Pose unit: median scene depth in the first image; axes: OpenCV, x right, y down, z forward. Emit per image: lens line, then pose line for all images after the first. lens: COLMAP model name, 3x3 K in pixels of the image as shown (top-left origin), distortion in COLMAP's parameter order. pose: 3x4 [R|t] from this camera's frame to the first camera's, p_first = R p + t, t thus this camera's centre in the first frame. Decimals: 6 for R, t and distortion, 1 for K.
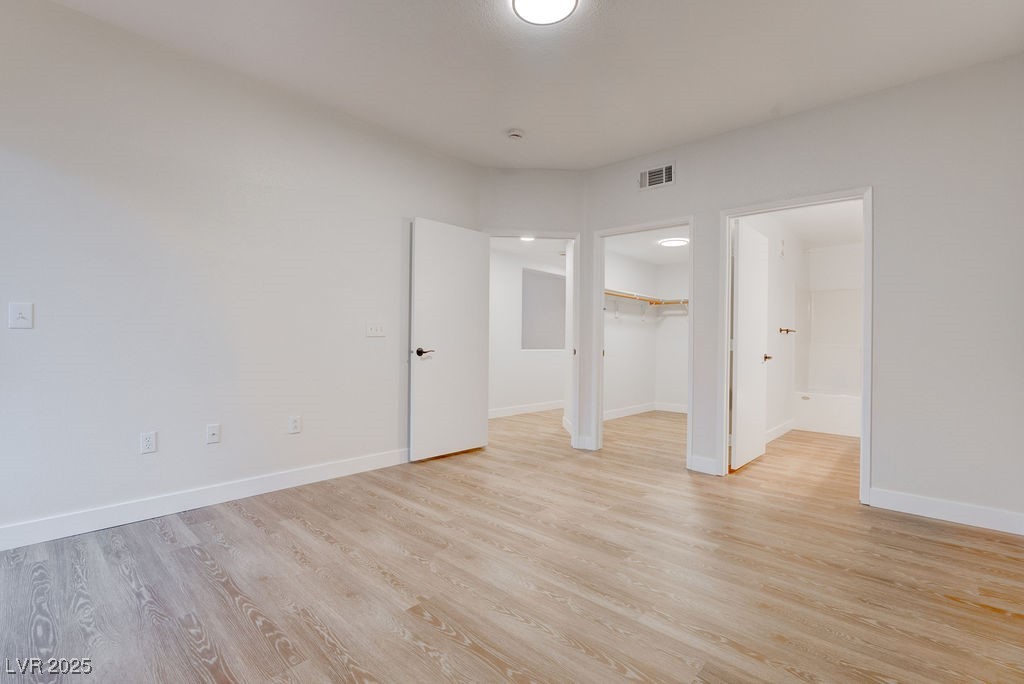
lens RADIAL K [[461.6, 0, 507.0], [0, 461.6, 336.6], [0, 0, 1]] dist [-0.021991, 0.007140]
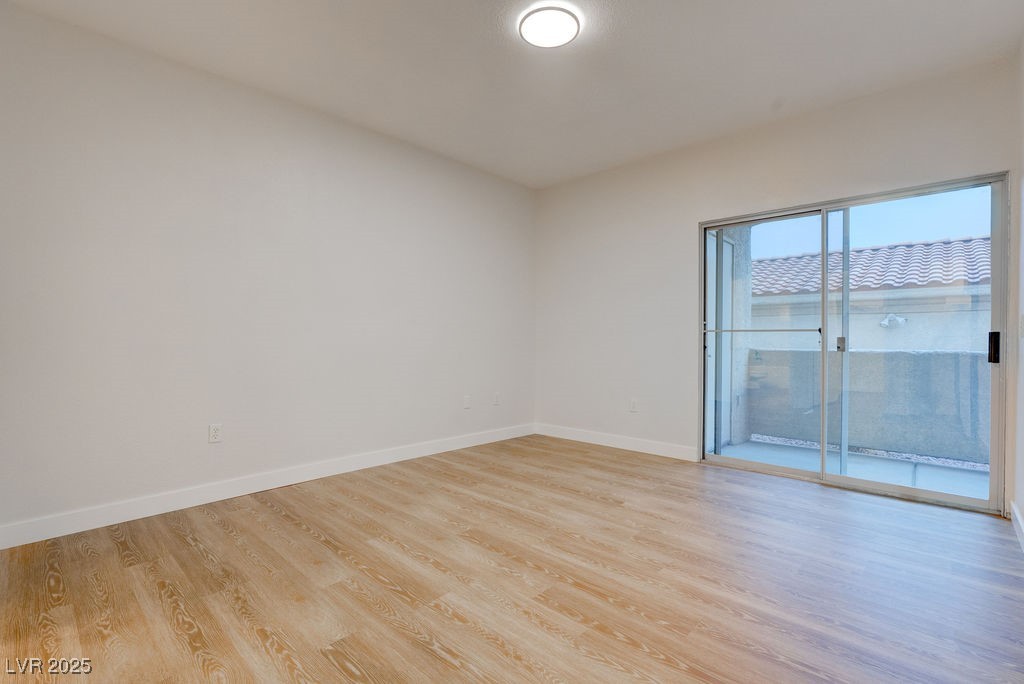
lens RADIAL K [[463.1, 0, 508.0], [0, 463.1, 340.1], [0, 0, 1]] dist [-0.013535, 0.001183]
pose [[-0.999782, -0.017682, 0.011069, 0.147165], [-0.017831, 0.999750, -0.013501, 0.022994], [-0.010827, -0.013696, -0.999848, 1.967341]]
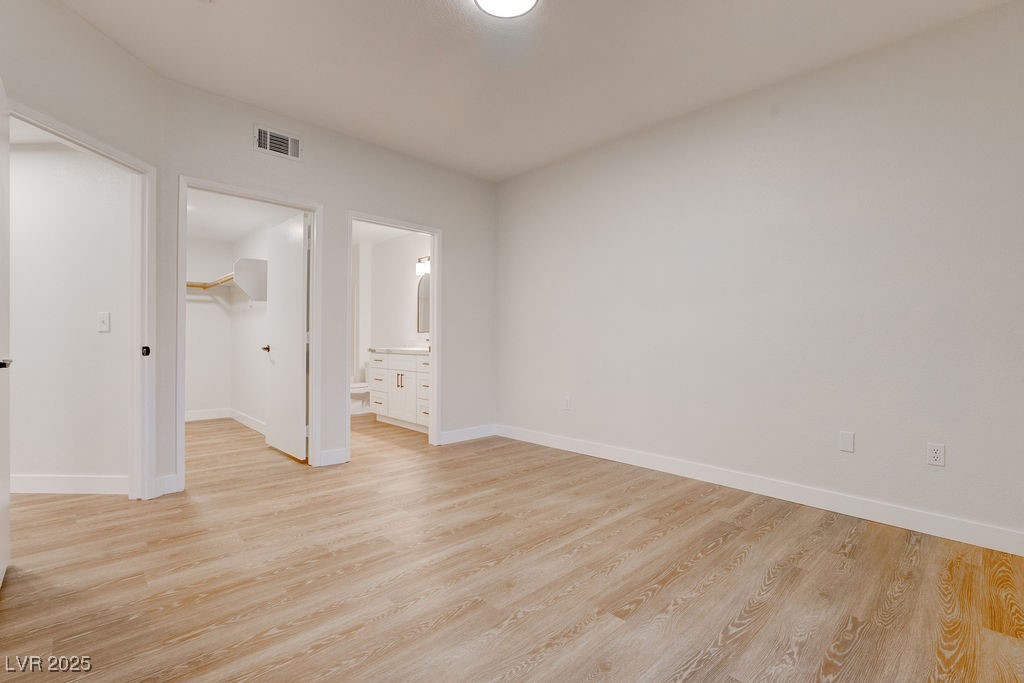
lens RADIAL K [[461.6, 0, 507.0], [0, 461.6, 336.1], [0, 0, 1]] dist [-0.021991, 0.007140]
pose [[0.062860, -0.005305, 0.998008, -0.865624], [-0.019147, 0.999795, 0.006521, -0.001213], [-0.997839, -0.019519, 0.062745, 0.868848]]
